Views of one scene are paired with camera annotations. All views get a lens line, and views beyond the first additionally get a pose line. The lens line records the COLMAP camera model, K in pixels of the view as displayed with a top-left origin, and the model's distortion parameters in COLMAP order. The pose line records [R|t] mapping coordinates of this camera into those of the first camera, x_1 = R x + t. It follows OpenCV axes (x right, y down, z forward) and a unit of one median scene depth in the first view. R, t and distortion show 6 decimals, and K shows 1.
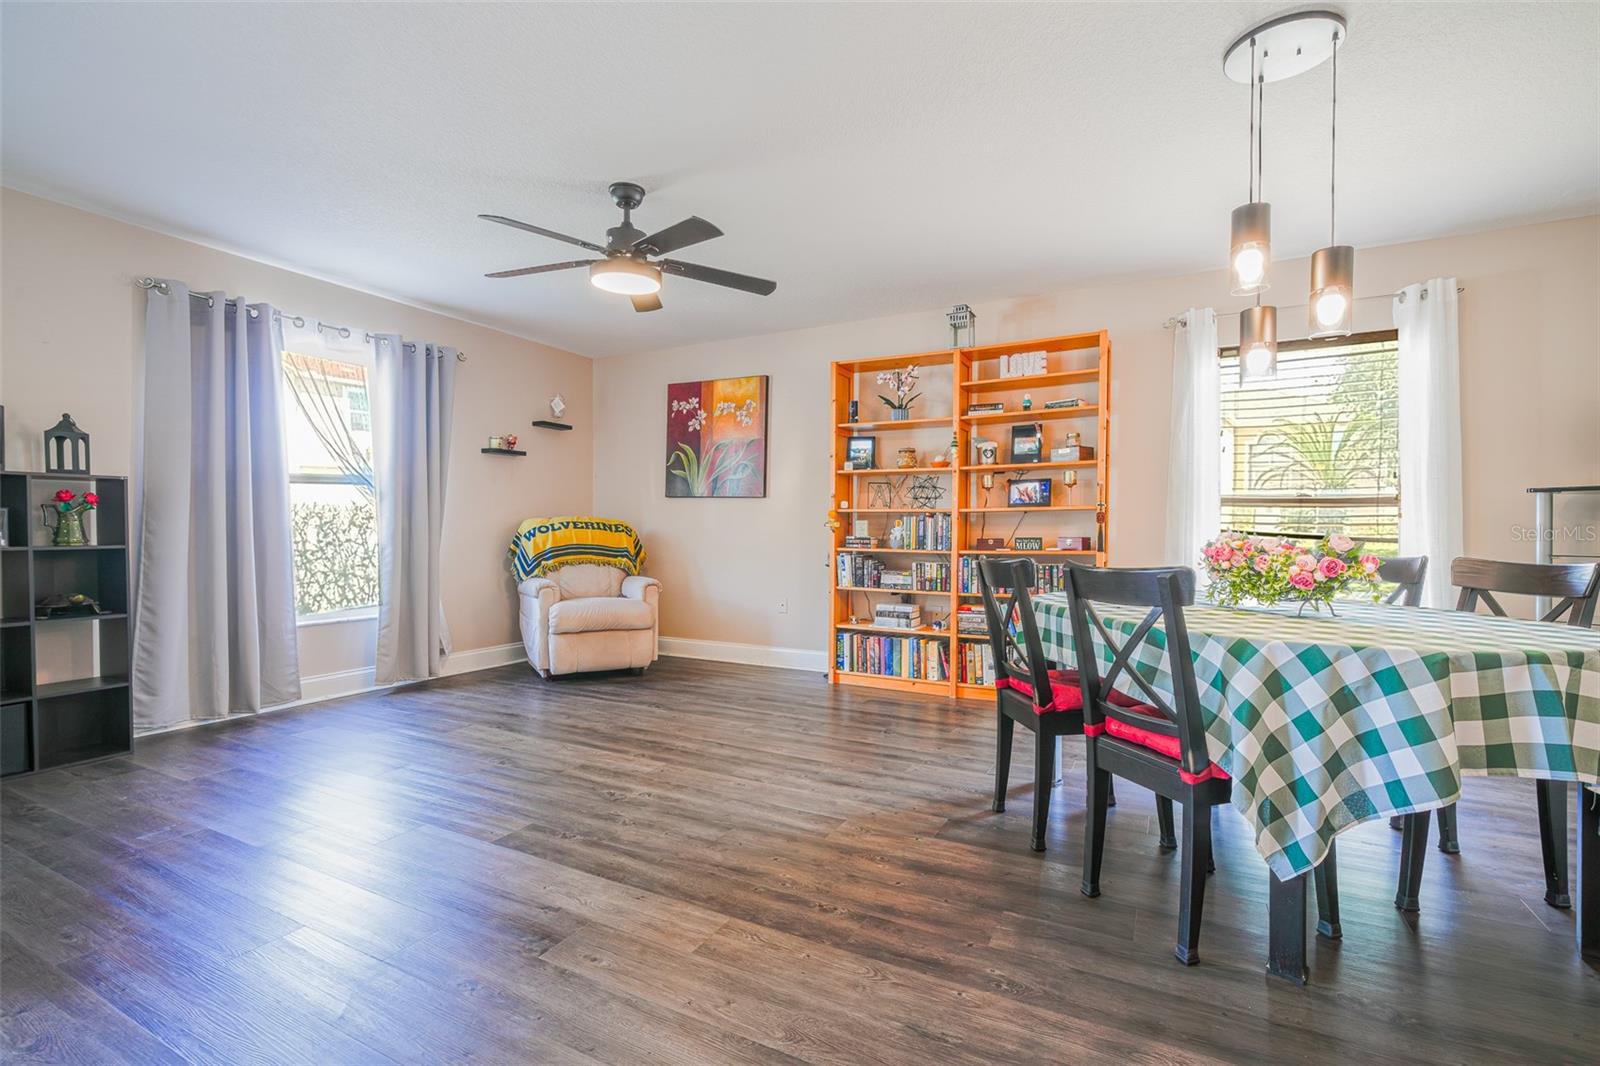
lens RADIAL K [[717.9, 0, 794.6], [0, 717.9, 543.3], [0, 0, 1]] dist [0.001385, 0.000558]
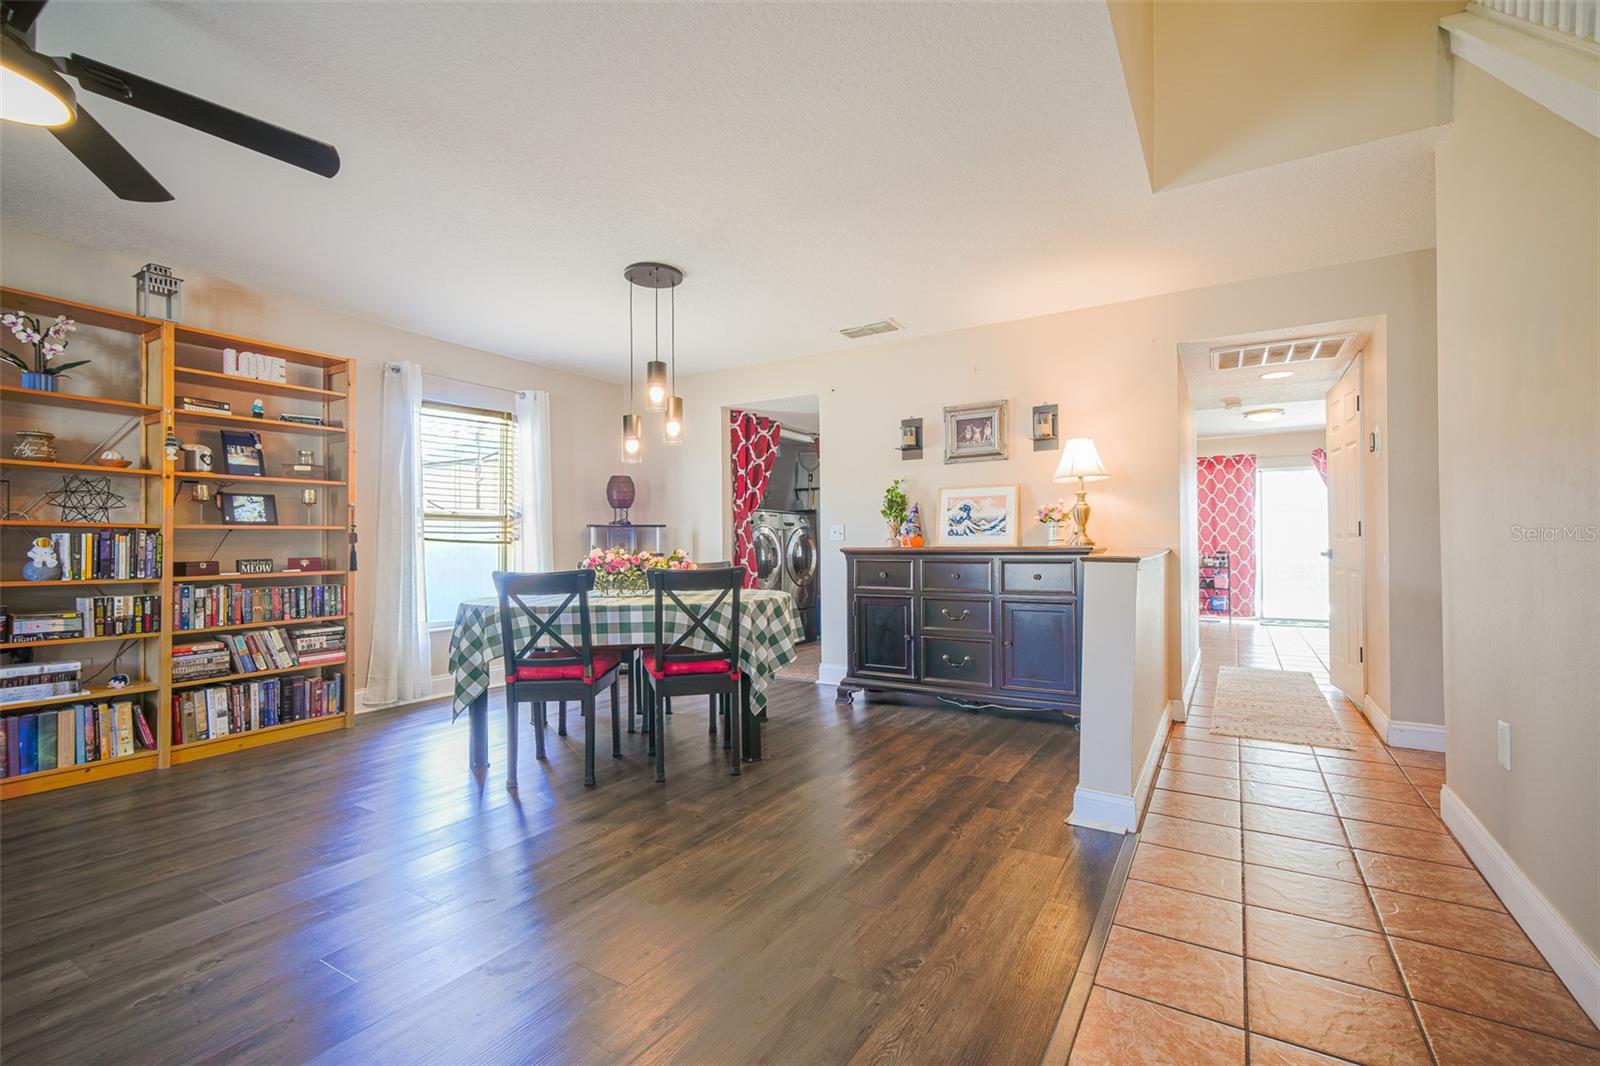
lens RADIAL K [[717.9, 0, 792.5], [0, 717.9, 535.0], [0, 0, 1]] dist [0.001385, 0.000558]
pose [[0.072662, 0.013329, 0.997268, -0.517098], [0.026015, 0.999545, -0.015255, -0.006765], [-0.997017, 0.027052, 0.072282, 0.267822]]
